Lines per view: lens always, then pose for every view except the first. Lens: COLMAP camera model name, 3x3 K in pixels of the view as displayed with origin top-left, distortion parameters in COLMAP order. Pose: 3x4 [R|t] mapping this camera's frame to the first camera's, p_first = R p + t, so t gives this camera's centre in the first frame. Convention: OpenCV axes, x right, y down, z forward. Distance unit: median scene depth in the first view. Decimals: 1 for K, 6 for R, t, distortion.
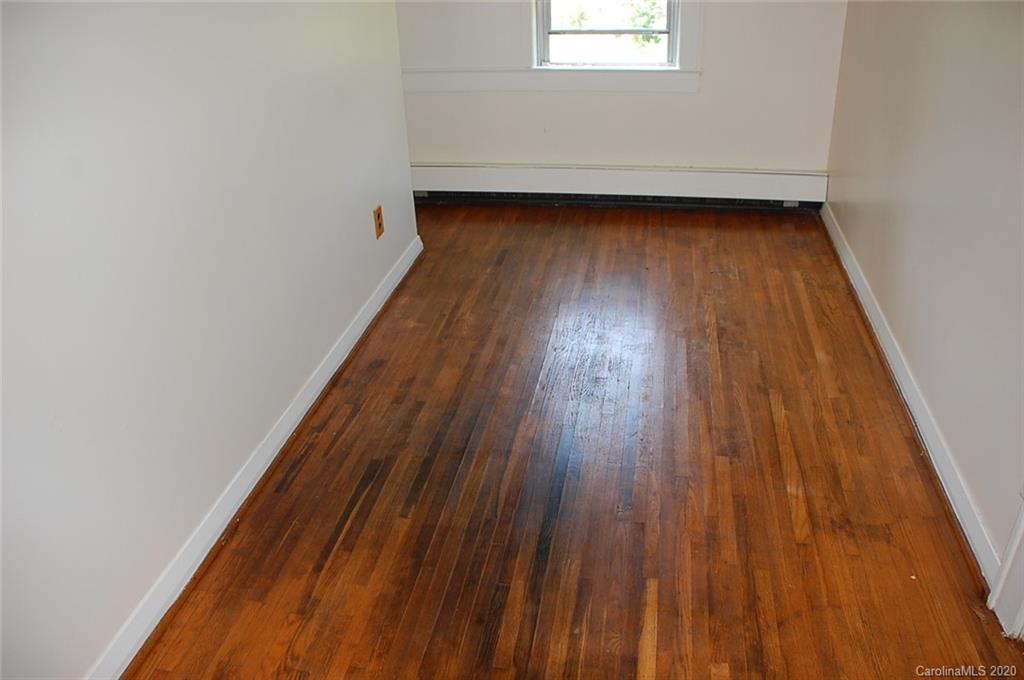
lens RADIAL K [[802.2, 0, 512.0], [0, 802.2, 340.0], [0, 0, 1]] dist [-0.113575, 0.006828]
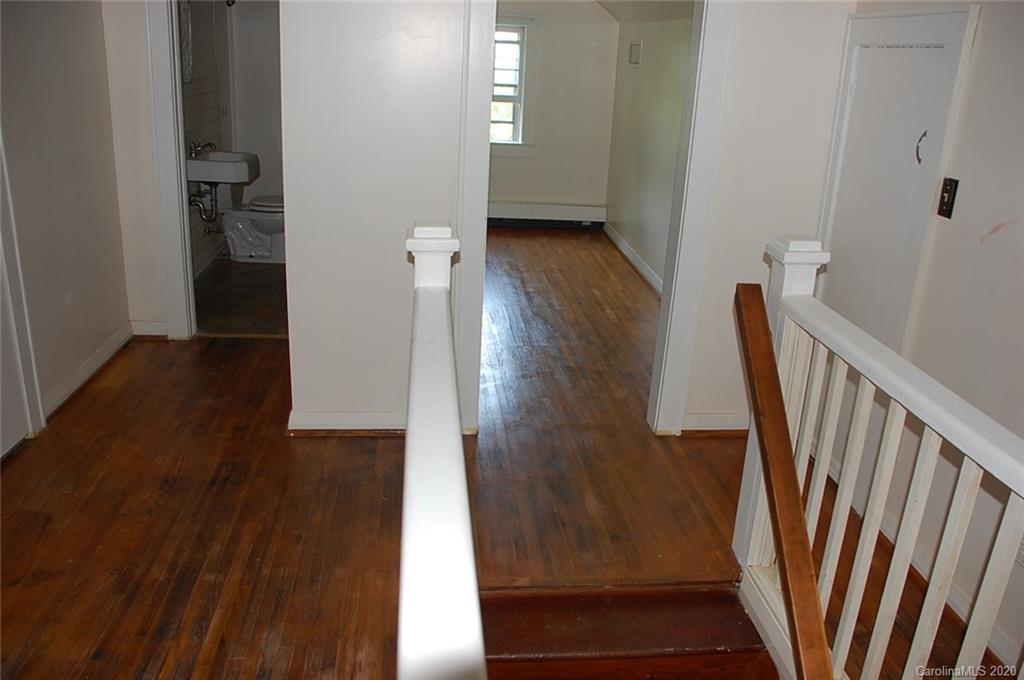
lens RADIAL K [[802.2, 0, 512.0], [0, 802.2, 340.0], [0, 0, 1]] dist [-0.113575, 0.006828]
pose [[0.960461, -0.010933, 0.278201, -0.293474], [0.050892, 0.989287, -0.136822, 0.315410], [-0.273725, 0.145571, 0.950728, -0.579244]]
